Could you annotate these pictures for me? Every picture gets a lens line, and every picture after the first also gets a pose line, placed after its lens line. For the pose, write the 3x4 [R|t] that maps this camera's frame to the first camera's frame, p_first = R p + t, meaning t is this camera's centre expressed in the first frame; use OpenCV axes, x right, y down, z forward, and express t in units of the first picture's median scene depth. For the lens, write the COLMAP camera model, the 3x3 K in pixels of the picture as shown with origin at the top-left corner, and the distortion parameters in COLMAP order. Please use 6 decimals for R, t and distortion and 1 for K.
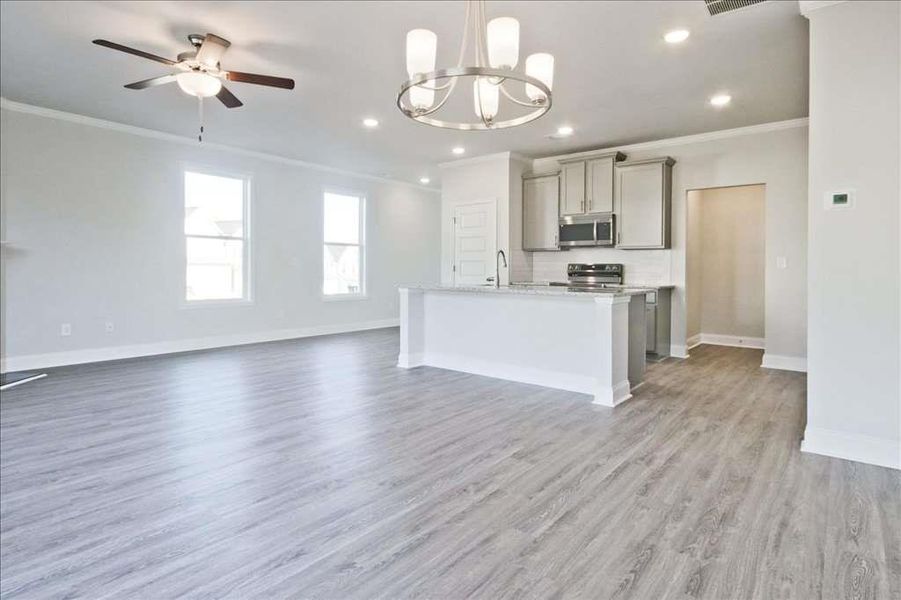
lens RADIAL K [[479.6, 0, 446.9], [0, 479.6, 272.5], [0, 0, 1]] dist [-0.001614, 0.000319]
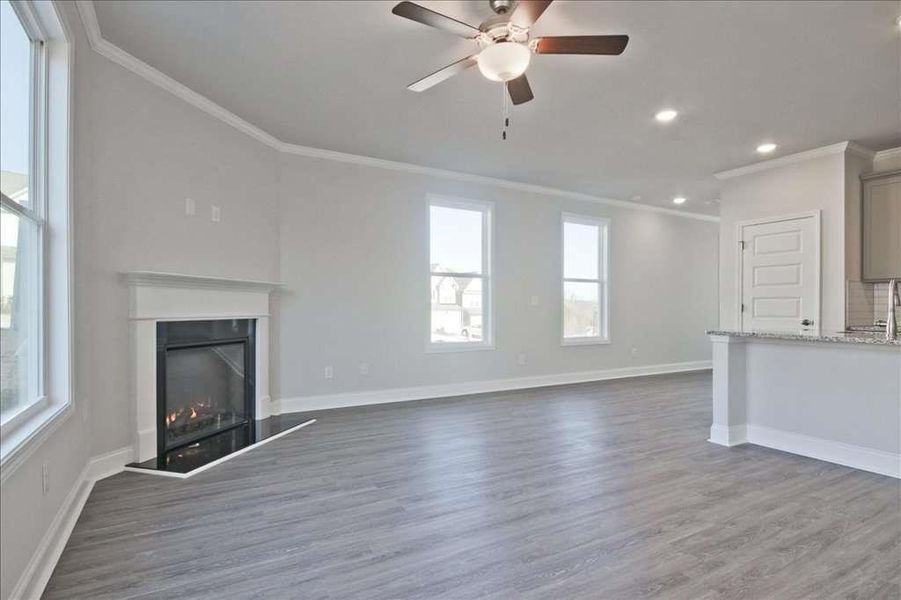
lens RADIAL K [[473.3, 0, 447.7], [0, 473.3, 301.9], [0, 0, 1]] dist [-0.002088, -0.000518]
pose [[0.931820, -0.008985, -0.362810, -0.175399], [0.000130, 0.999702, -0.024424, 0.000578], [0.362921, 0.022711, 0.931543, 0.151371]]
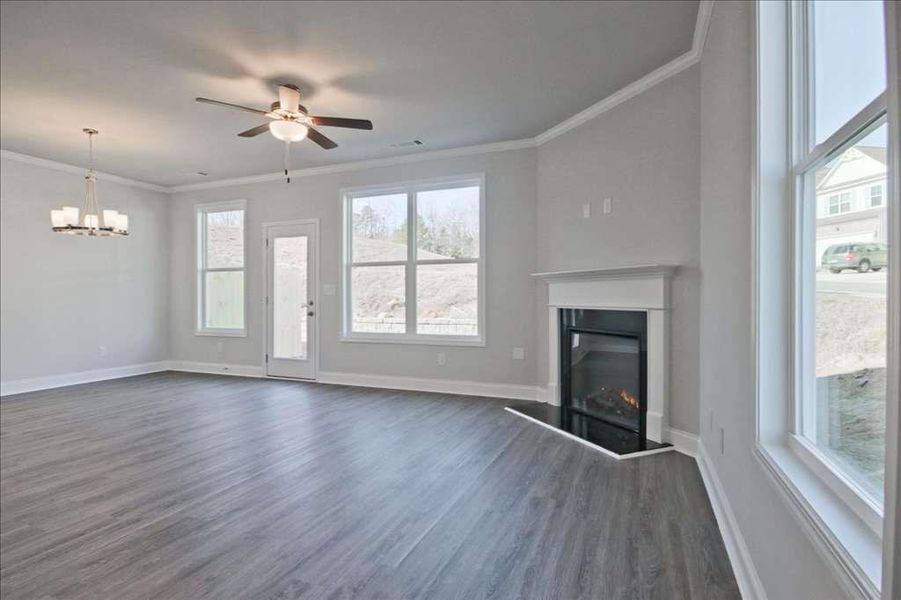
lens RADIAL K [[473.3, 0, 447.7], [0, 473.3, 301.9], [0, 0, 1]] dist [-0.002088, -0.000518]
pose [[-0.961352, 0.000610, -0.275322, -0.301612], [-0.003379, 0.999896, 0.014011, -0.009540], [0.275301, 0.014399, -0.961250, 1.129243]]
